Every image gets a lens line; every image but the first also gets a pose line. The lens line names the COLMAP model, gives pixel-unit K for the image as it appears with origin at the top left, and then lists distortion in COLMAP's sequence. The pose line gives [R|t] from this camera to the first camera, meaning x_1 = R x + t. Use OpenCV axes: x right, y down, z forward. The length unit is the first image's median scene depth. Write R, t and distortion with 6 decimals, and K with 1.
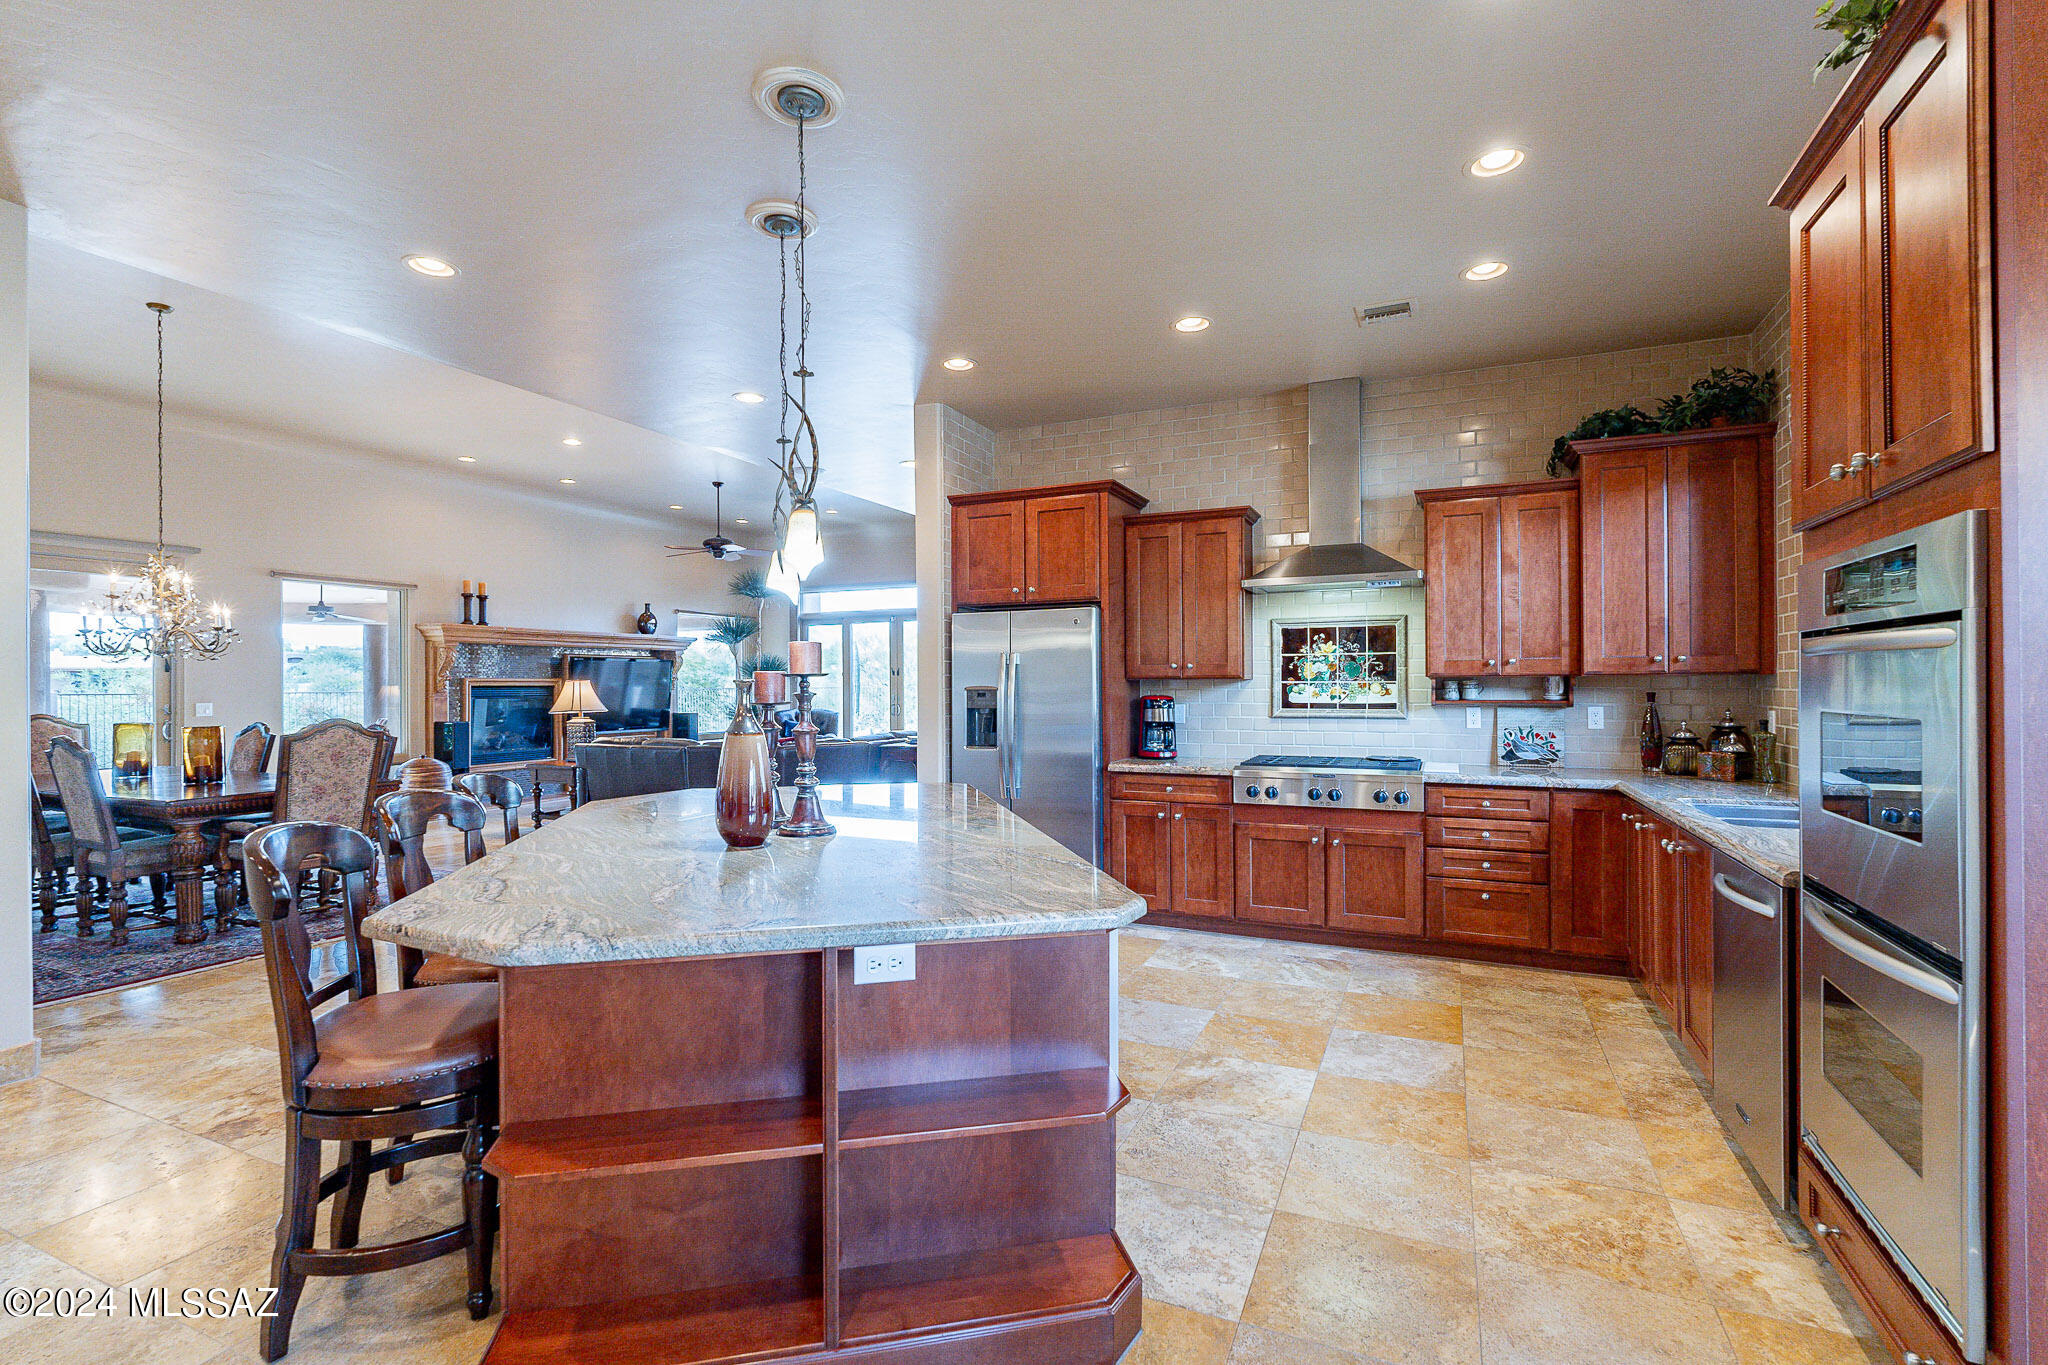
lens RADIAL K [[916.6, 0, 1027.1], [0, 916.6, 687.5], [0, 0, 1]] dist [0.002448, -0.000162]
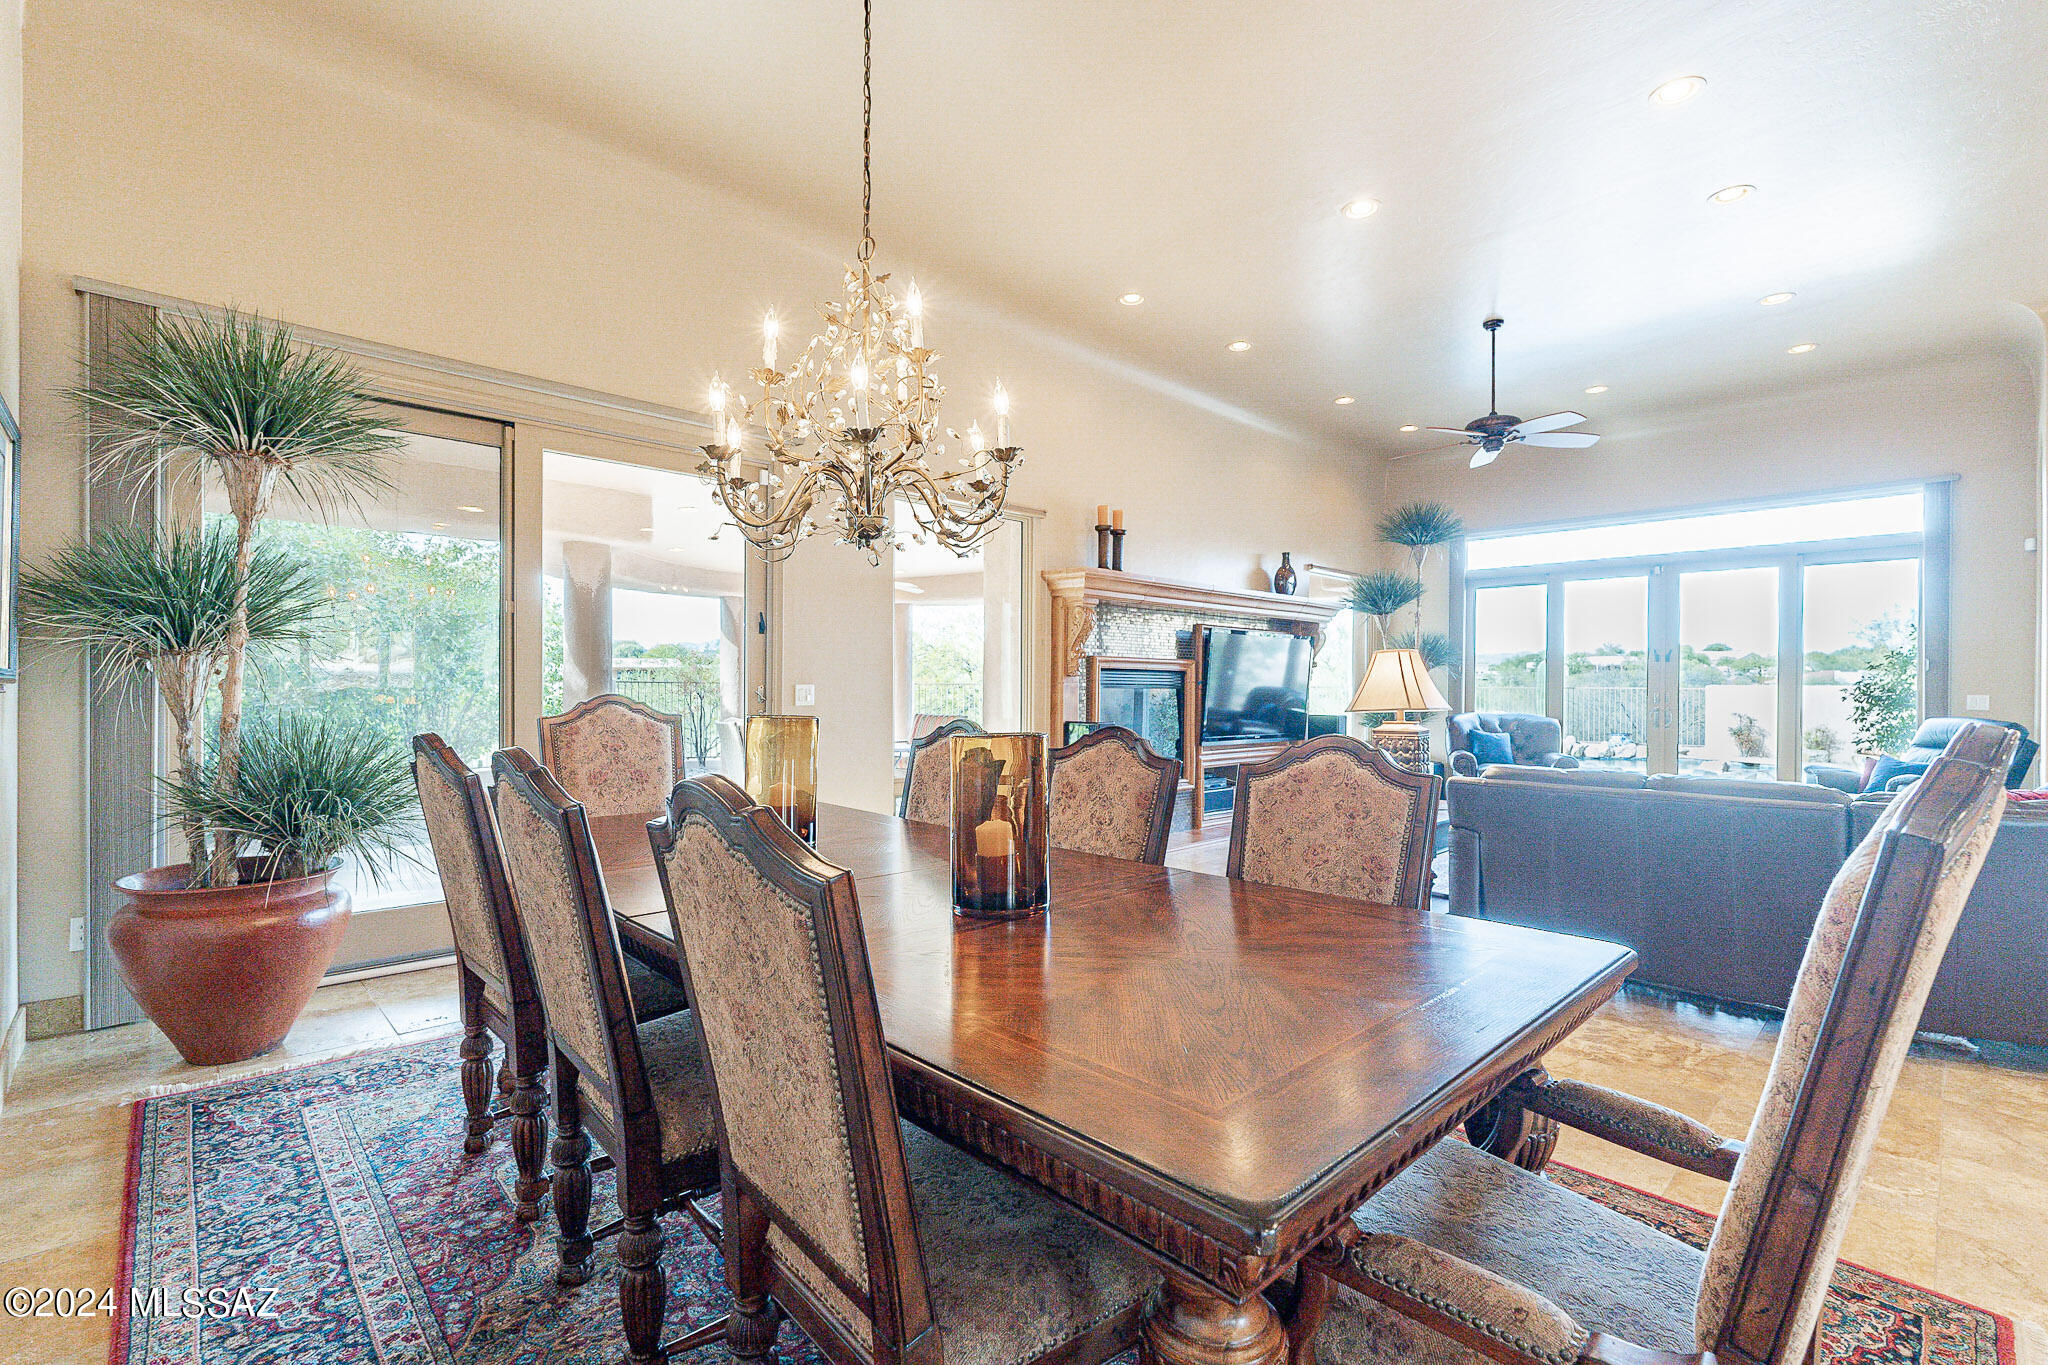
lens RADIAL K [[916.6, 0, 1032.6], [0, 916.6, 689.6], [0, 0, 1]] dist [0.002448, -0.000162]
pose [[0.926099, 0.005476, -0.377241, -0.408581], [-0.006715, 0.999976, -0.001970, 0.015805], [0.377221, 0.004357, 0.926113, 0.376827]]
